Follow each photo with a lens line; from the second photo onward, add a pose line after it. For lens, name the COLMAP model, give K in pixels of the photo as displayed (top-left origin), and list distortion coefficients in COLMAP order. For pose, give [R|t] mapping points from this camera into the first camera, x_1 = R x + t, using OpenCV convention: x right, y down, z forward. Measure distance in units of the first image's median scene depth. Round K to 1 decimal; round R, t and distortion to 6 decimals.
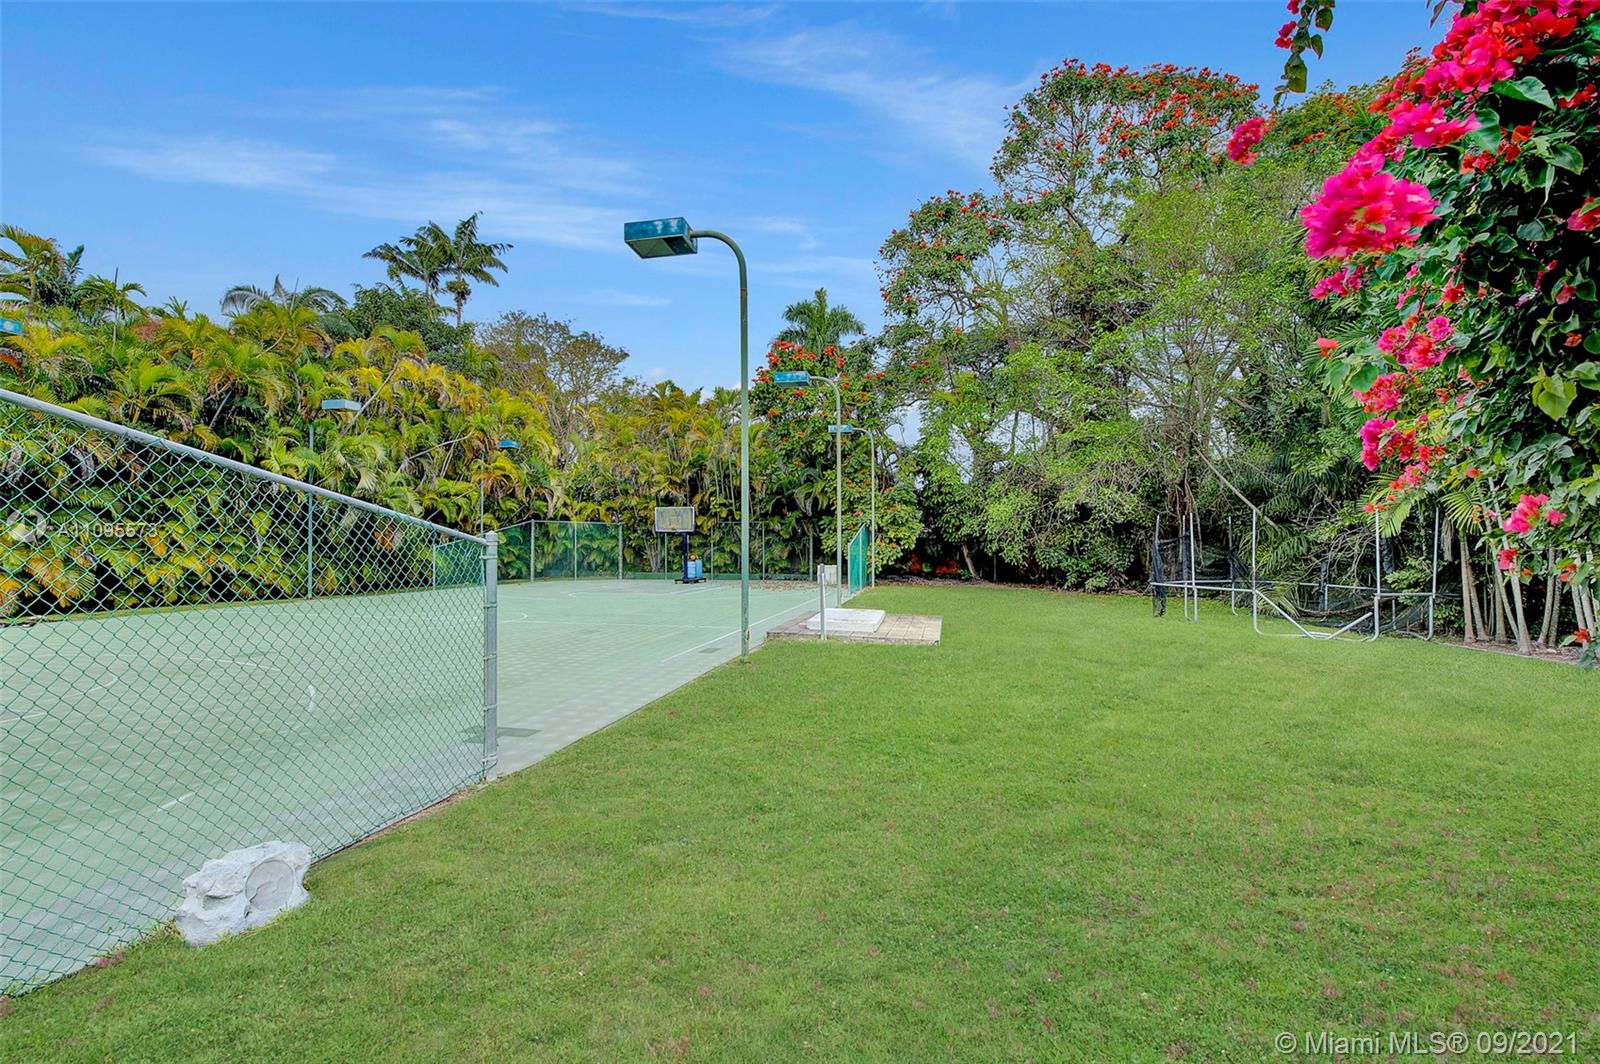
lens RADIAL K [[634.7, 0, 790.5], [0, 634.7, 532.0], [0, 0, 1]] dist [-0.010785, -0.000913]
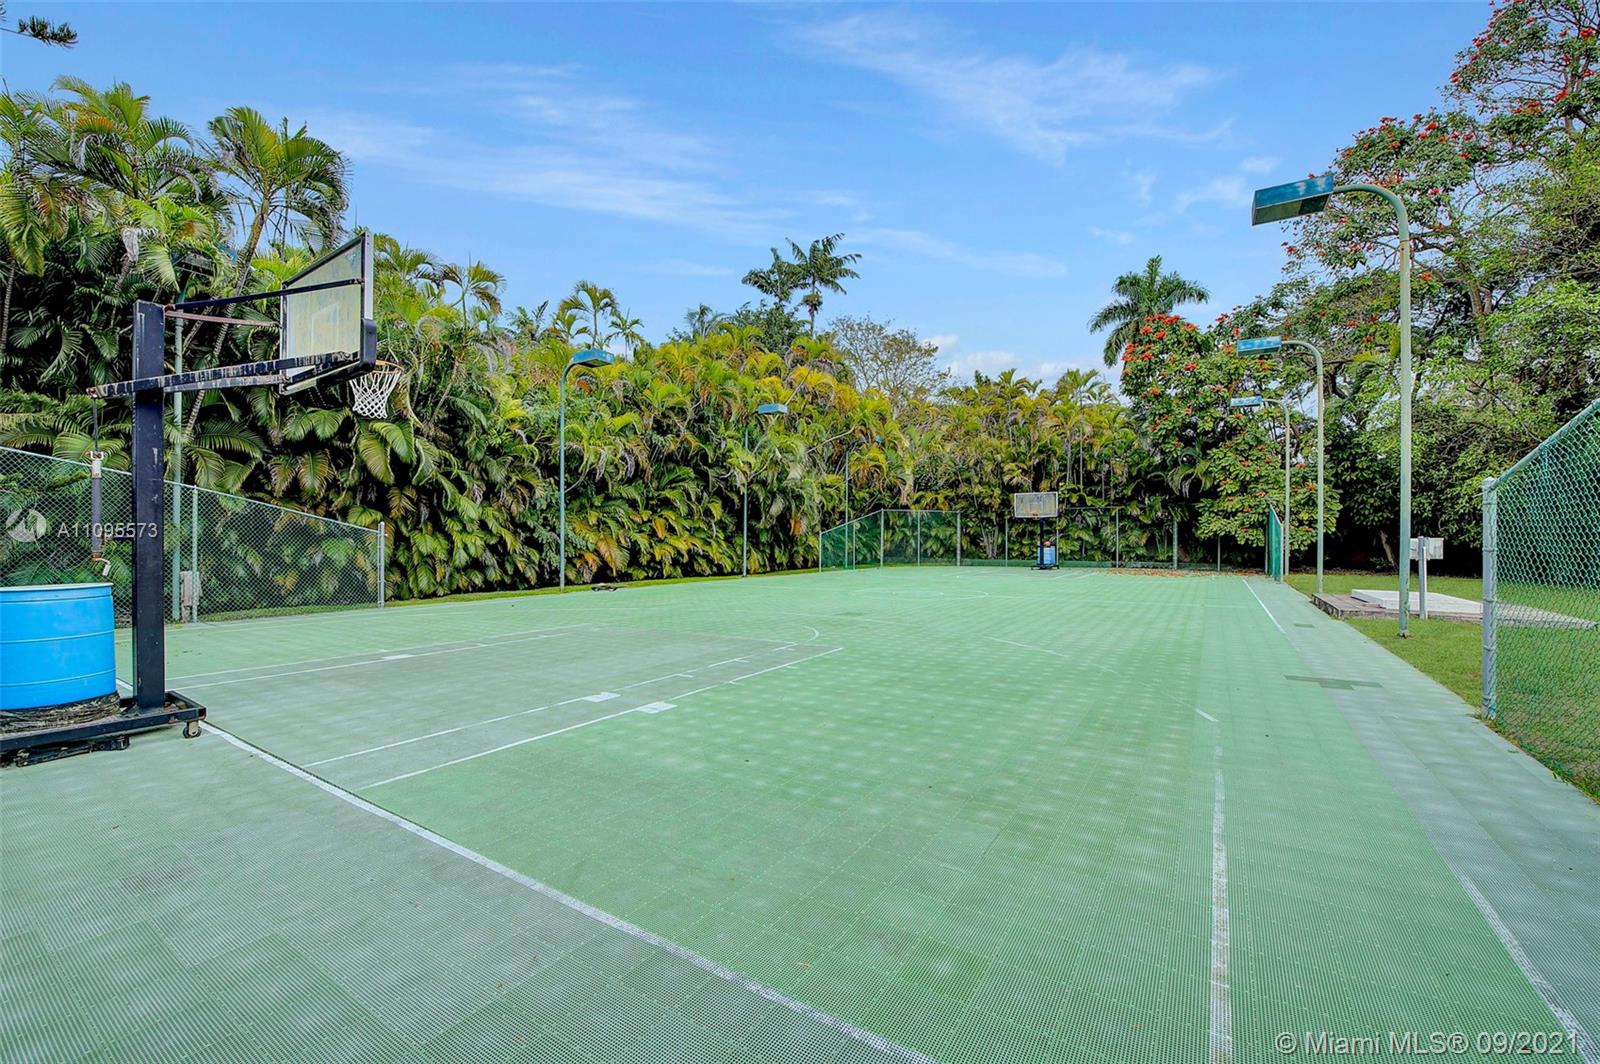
lens RADIAL K [[634.7, 0, 805.5], [0, 634.7, 531.5], [0, 0, 1]] dist [-0.010785, -0.000913]
pose [[0.947705, -0.005754, -0.319095, -0.198128], [0.008416, 0.999940, 0.006965, 0.011063], [0.319036, -0.009286, 0.947697, -0.059004]]
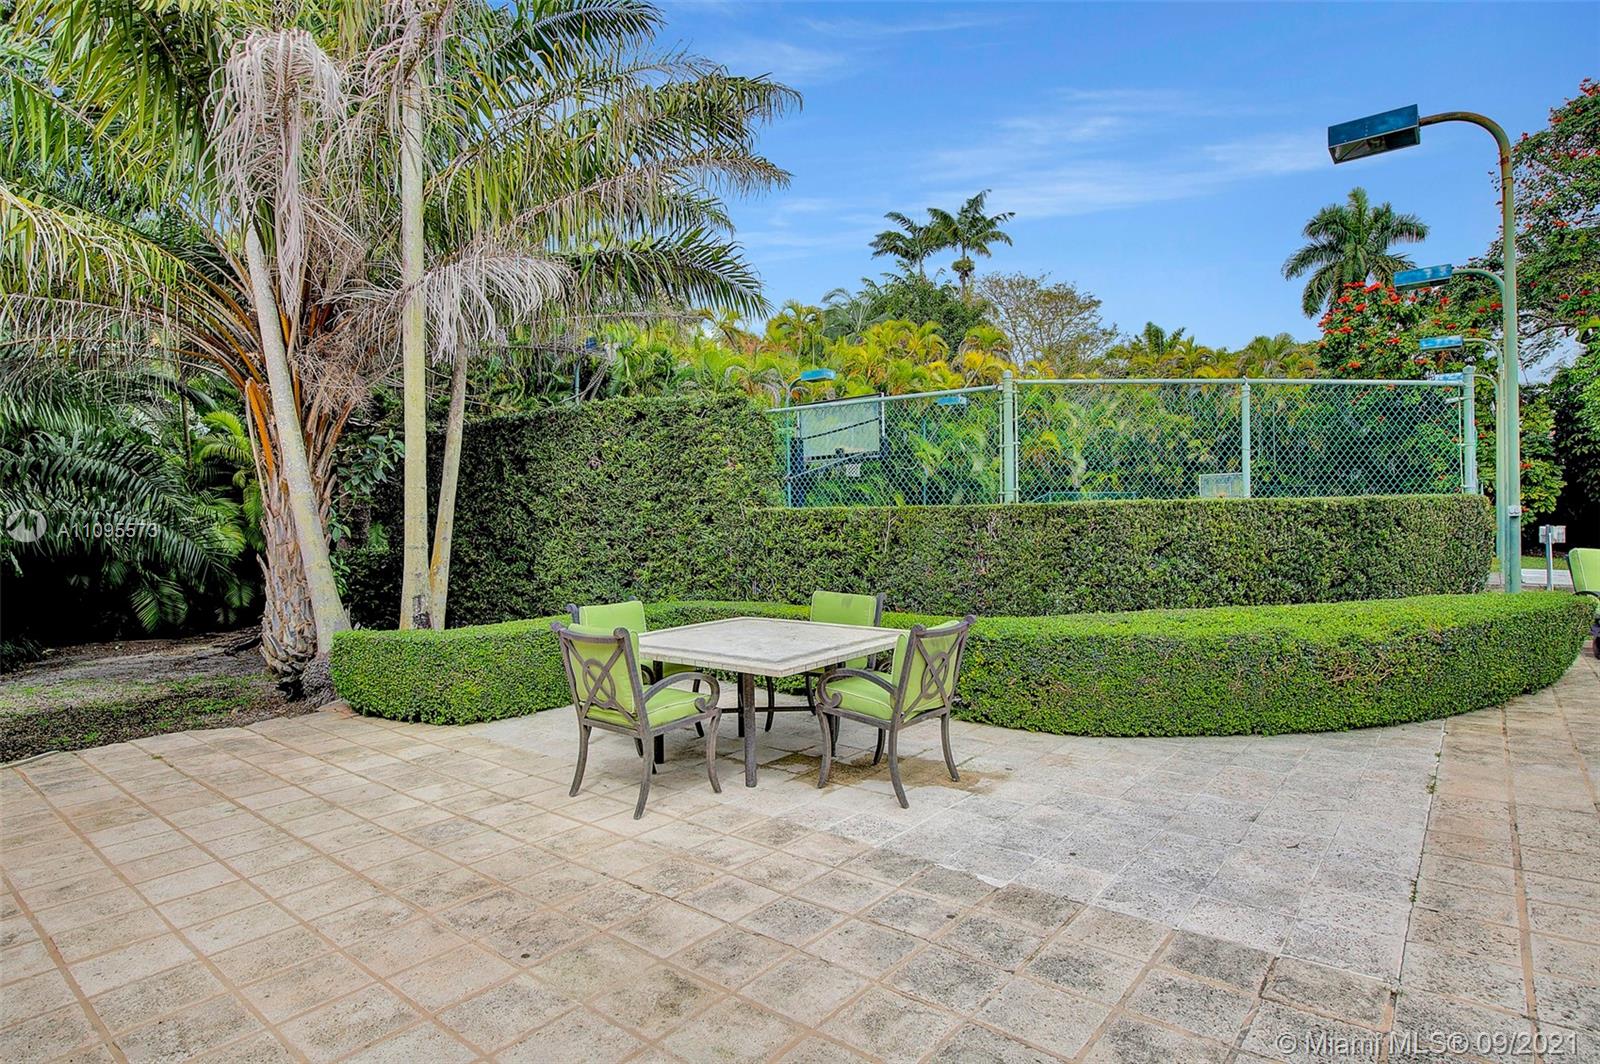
lens RADIAL K [[839.9, 0, 798.3], [0, 839.9, 518.7], [0, 0, 1]] dist [-0.015489, 0.004397]
pose [[0.904142, -0.019989, -0.426765, -0.213730], [0.029326, 0.999453, 0.015318, -0.009205], [0.426225, -0.026365, 0.904233, -0.368180]]
